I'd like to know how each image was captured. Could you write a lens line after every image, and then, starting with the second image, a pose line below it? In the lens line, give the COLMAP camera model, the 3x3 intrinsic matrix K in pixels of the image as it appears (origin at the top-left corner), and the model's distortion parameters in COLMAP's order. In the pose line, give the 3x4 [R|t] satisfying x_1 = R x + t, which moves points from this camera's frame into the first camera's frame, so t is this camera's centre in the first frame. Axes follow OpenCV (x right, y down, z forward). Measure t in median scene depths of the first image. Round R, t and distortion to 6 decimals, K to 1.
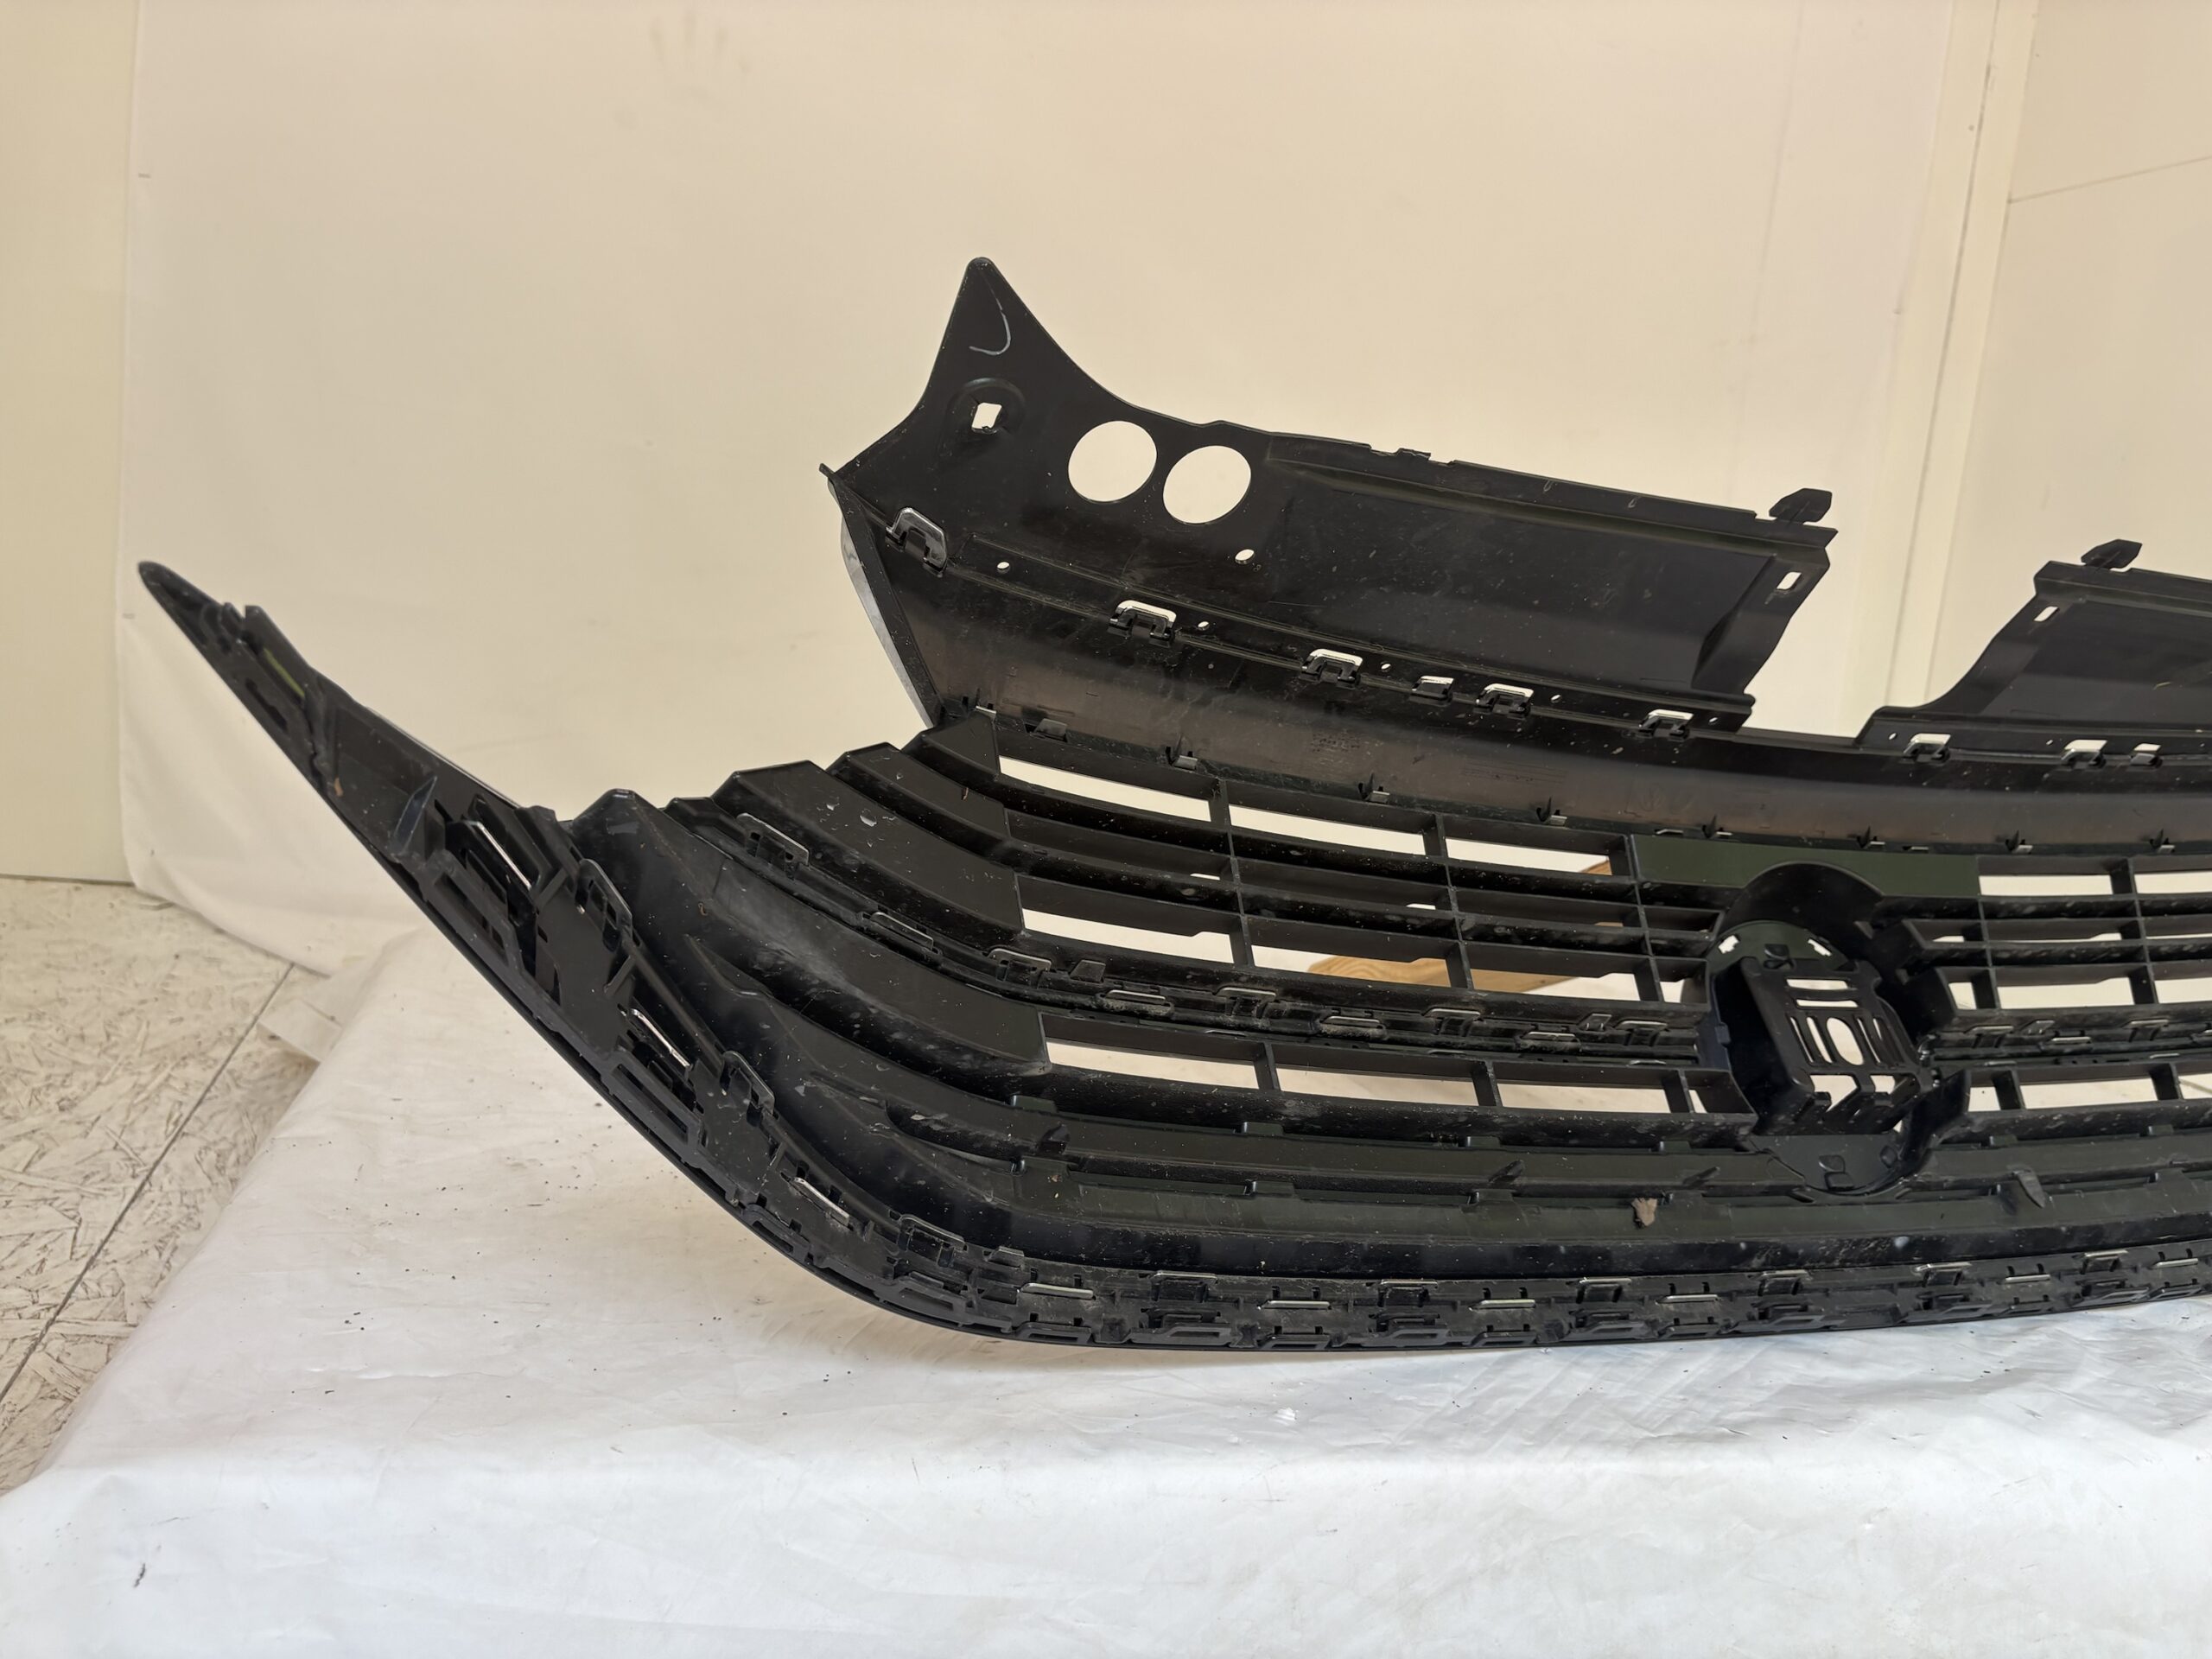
lens RADIAL K [[1711.6, 0, 1103.0], [0, 1711.6, 747.0], [0, 0, 1]] dist [0.043982, -0.051663]
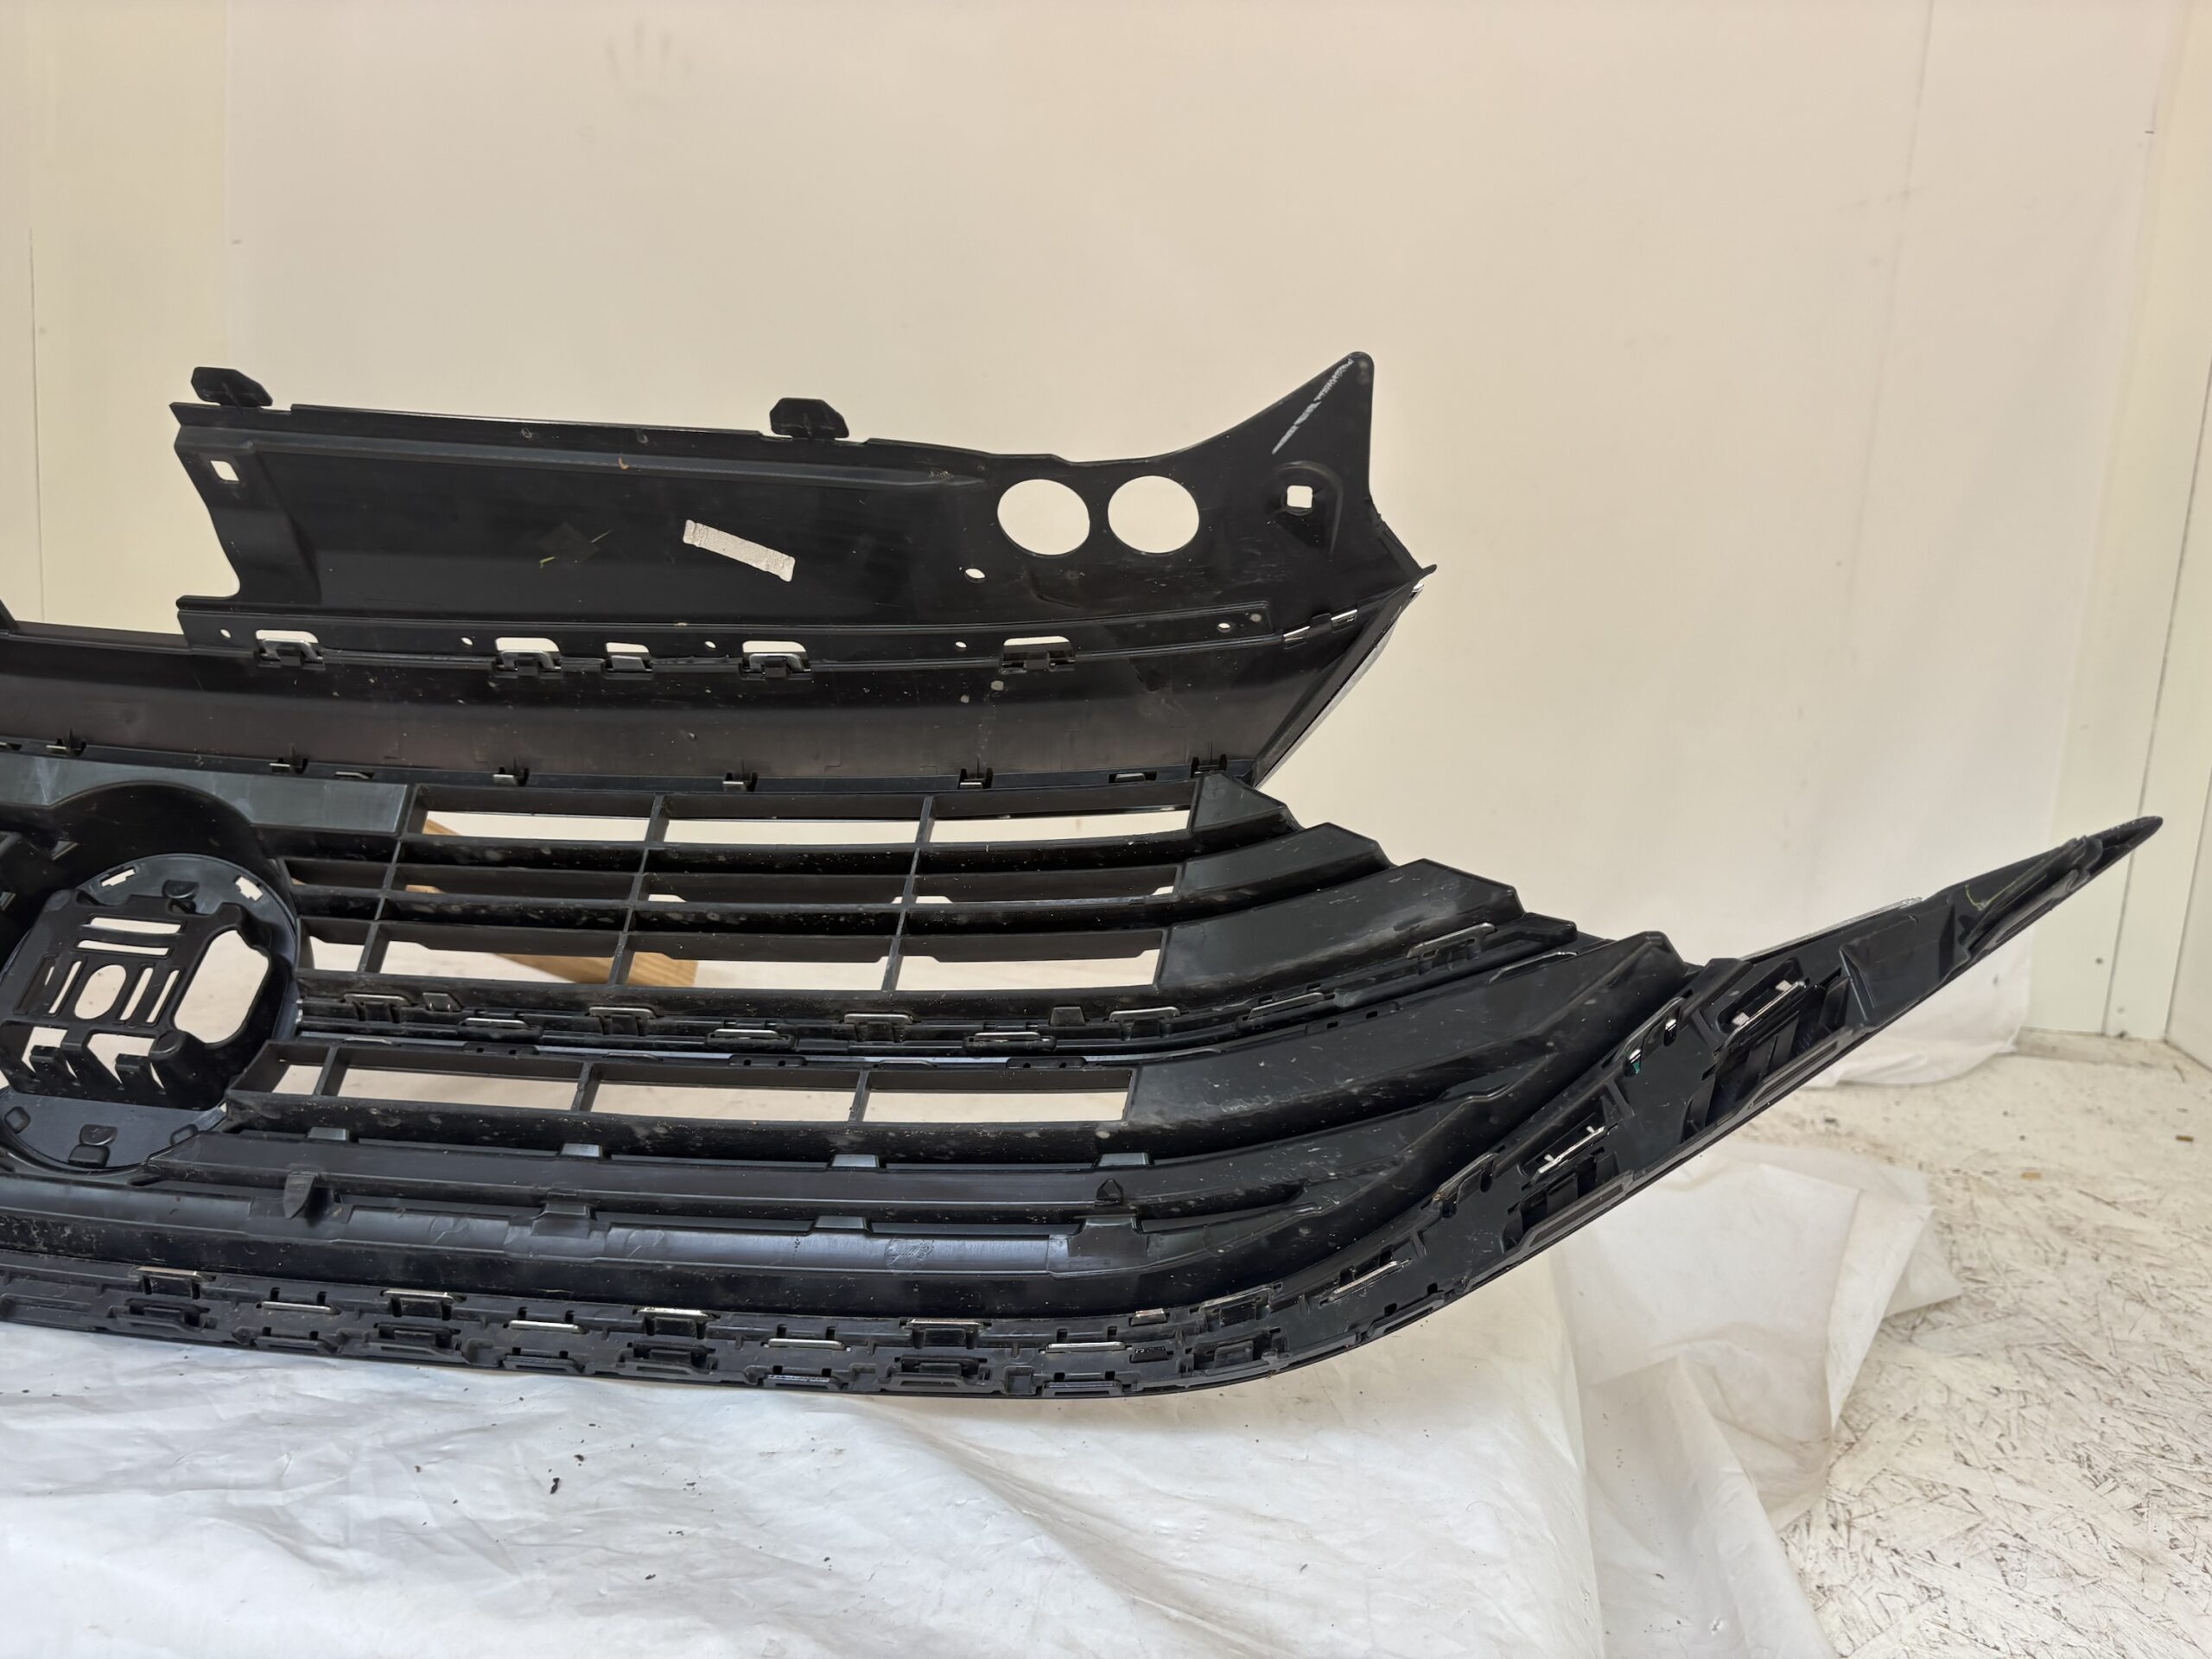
lens RADIAL K [[1689.3, 0, 1103.1], [0, 1689.3, 731.2], [0, 0, 1]] dist [0.064074, -0.088859]
pose [[0.894817, 0.004001, -0.446415, 1.520550], [-0.007721, 0.999949, -0.006514, 0.054217], [0.446367, 0.009276, 0.894802, 0.568887]]
